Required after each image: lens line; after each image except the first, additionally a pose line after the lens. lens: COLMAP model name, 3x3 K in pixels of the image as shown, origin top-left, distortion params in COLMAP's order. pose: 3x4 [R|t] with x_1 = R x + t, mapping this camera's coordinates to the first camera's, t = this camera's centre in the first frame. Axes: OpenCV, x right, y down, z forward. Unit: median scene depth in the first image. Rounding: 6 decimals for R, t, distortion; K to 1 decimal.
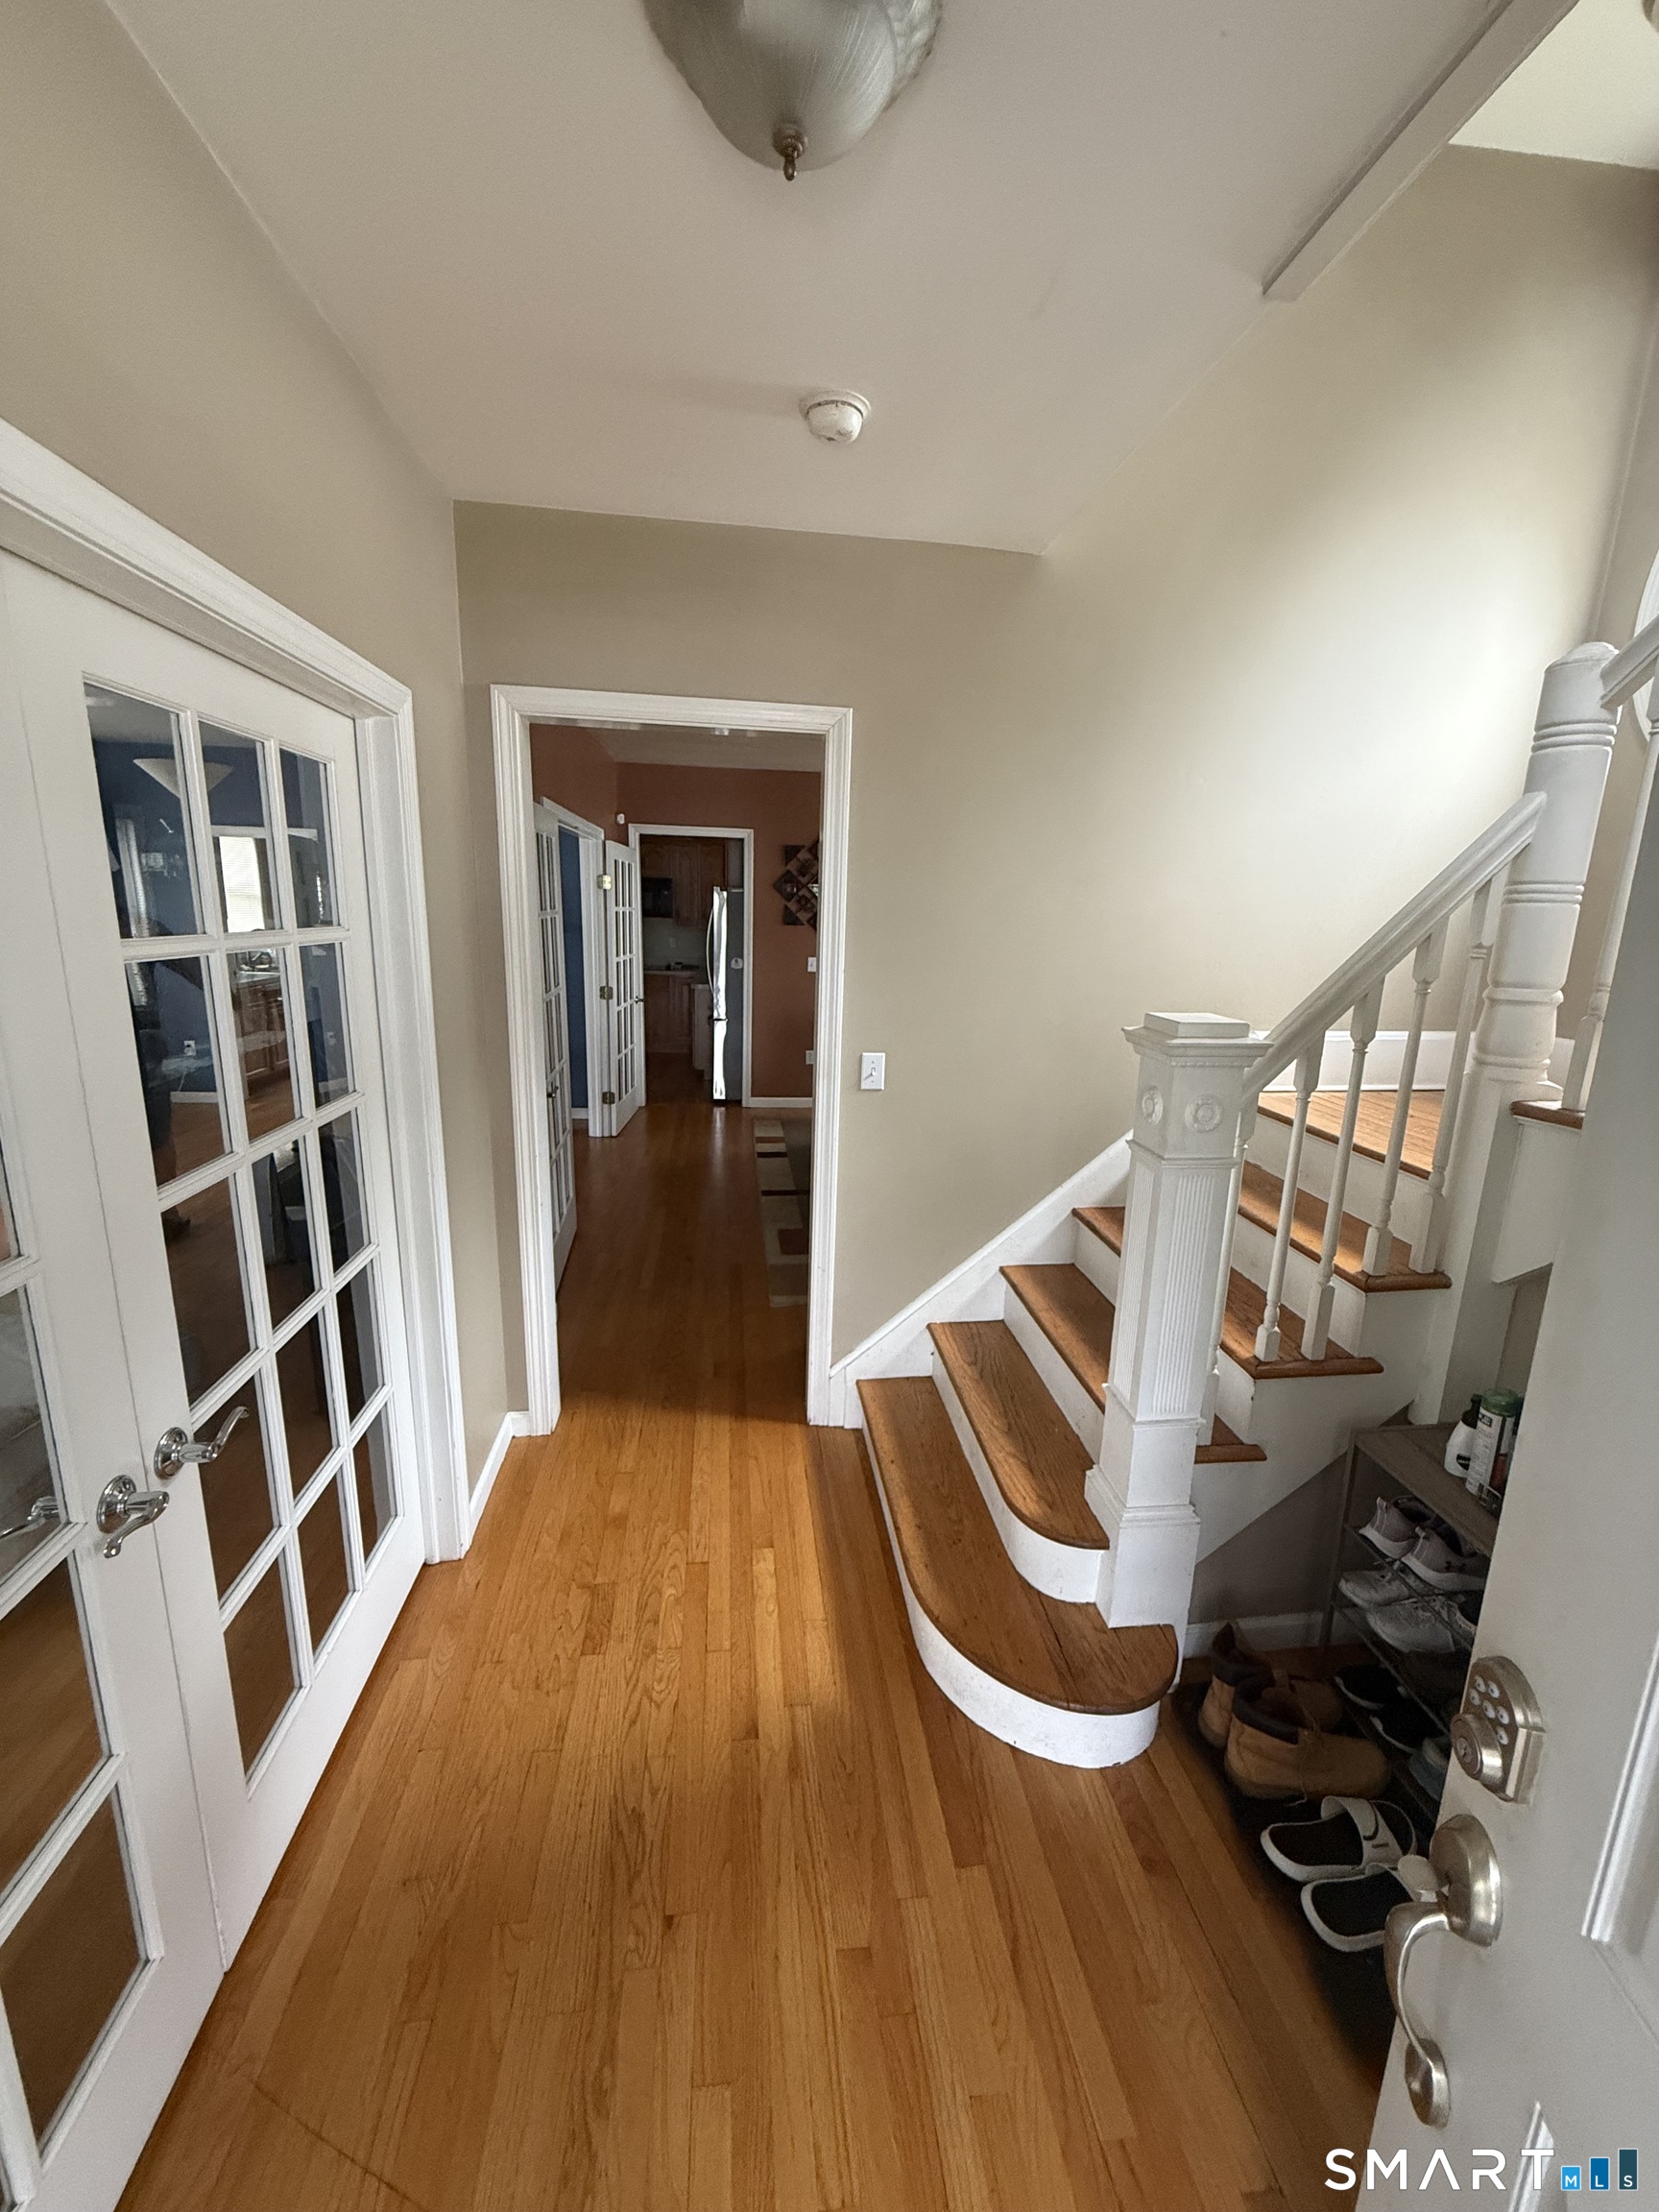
lens RADIAL K [[883.7, 0, 838.2], [0, 883.7, 1105.0], [0, 0, 1]] dist [-0.001332, 0.000651]
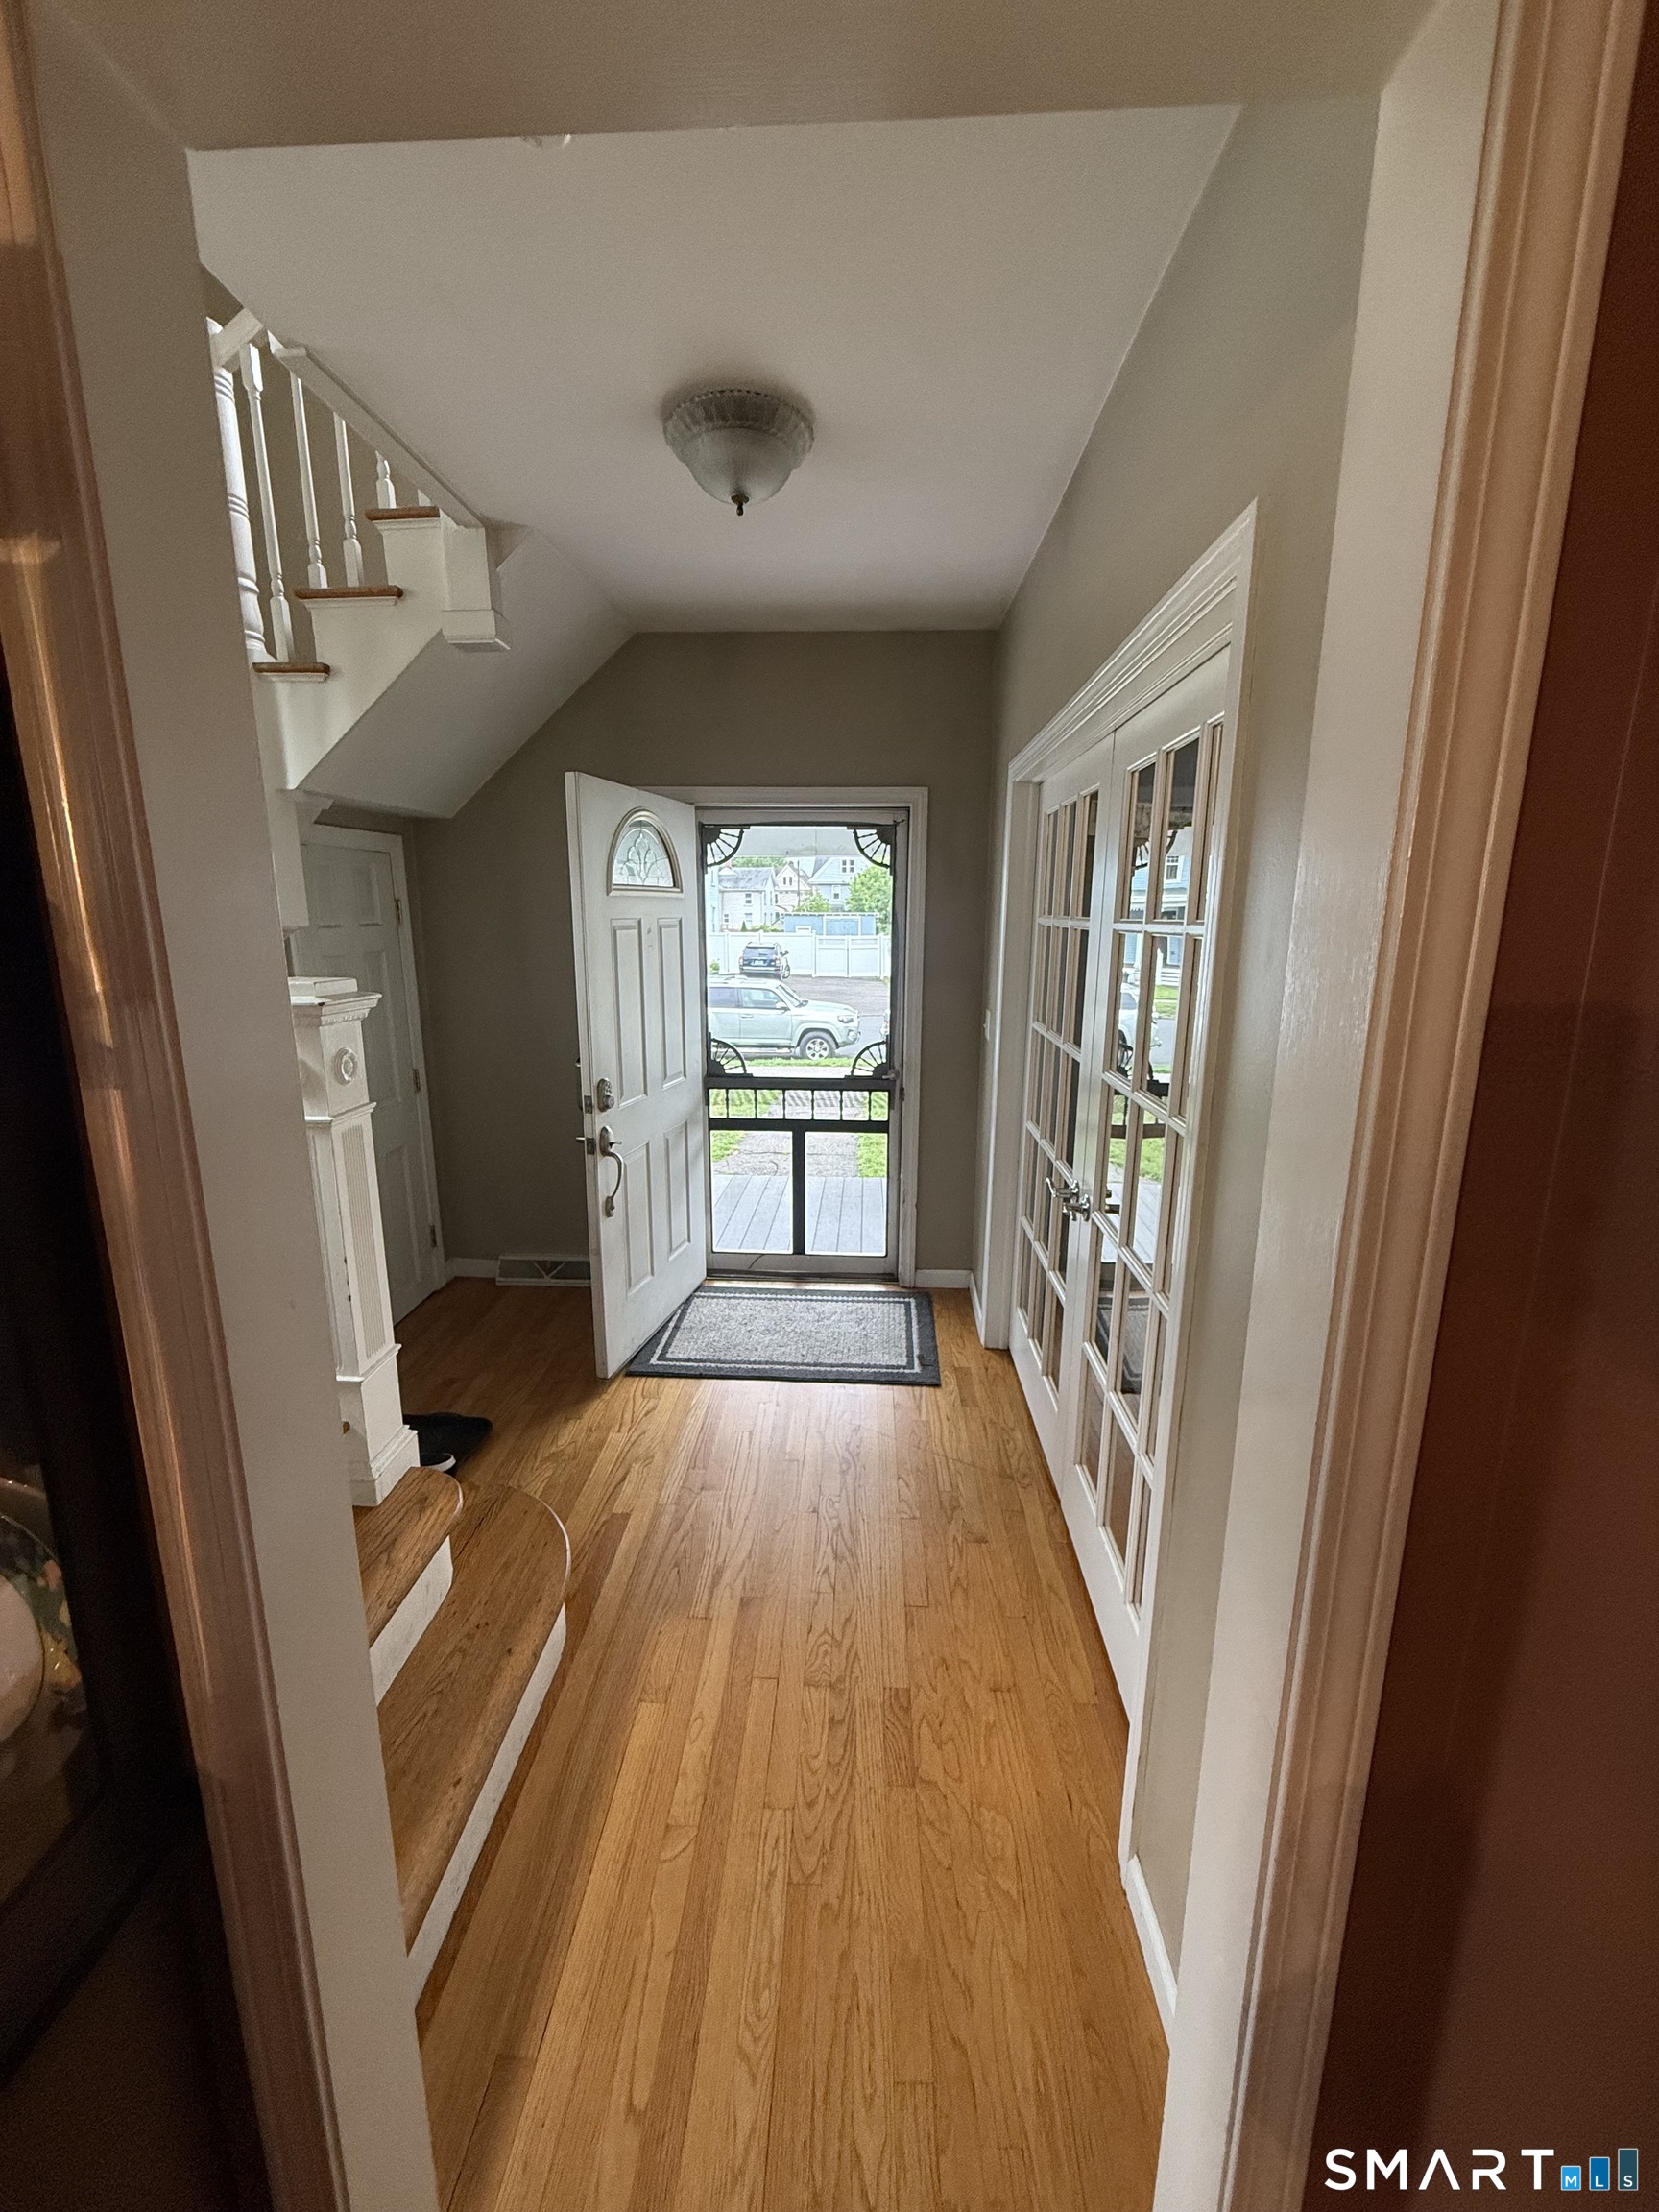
lens RADIAL K [[883.7, 0, 830.4], [0, 883.7, 1111.4], [0, 0, 1]] dist [-0.001332, 0.000651]
pose [[-0.986480, -0.074890, 0.145767, -0.292446], [-0.006563, 0.906815, 0.421477, -0.322700], [-0.163748, 0.414822, -0.895047, 1.560617]]
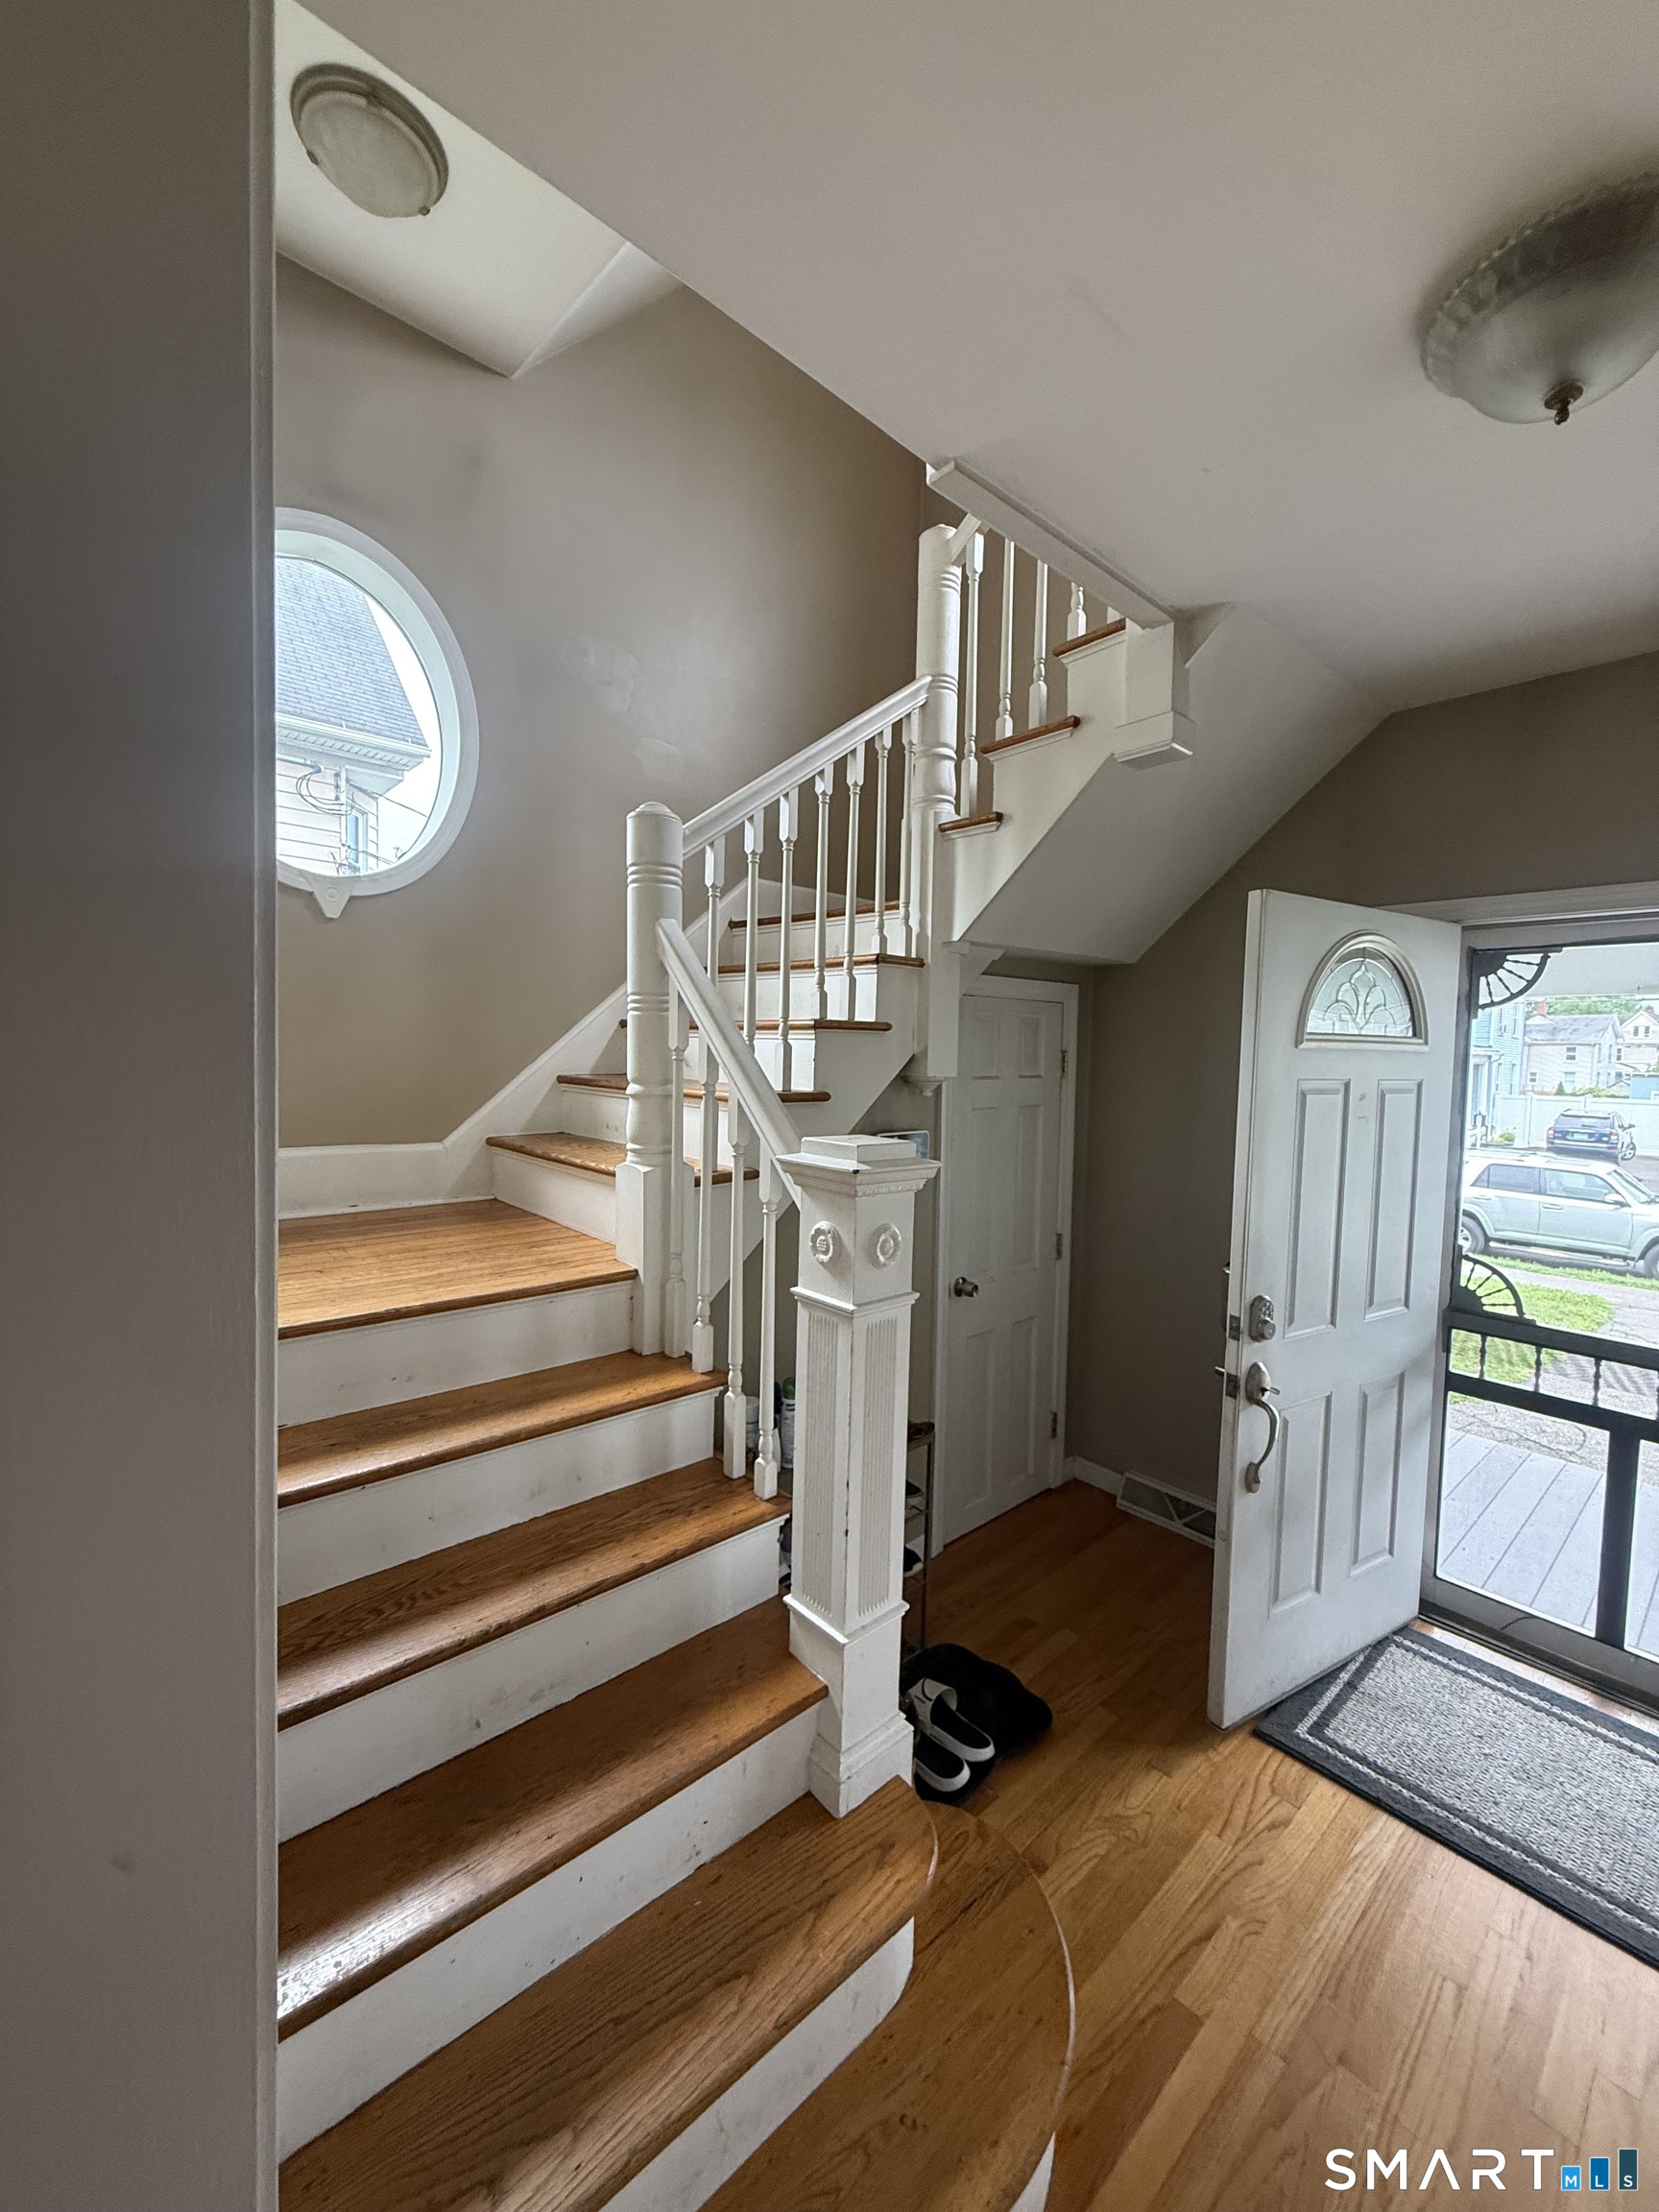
lens RADIAL K [[883.7, 0, 826.1], [0, 883.7, 1101.7], [0, 0, 1]] dist [-0.001332, 0.000651]
pose [[-0.579969, -0.093259, 0.809283, -0.235905], [0.127587, 0.970768, 0.203302, -0.260445], [-0.804586, 0.221163, -0.551116, 1.254381]]
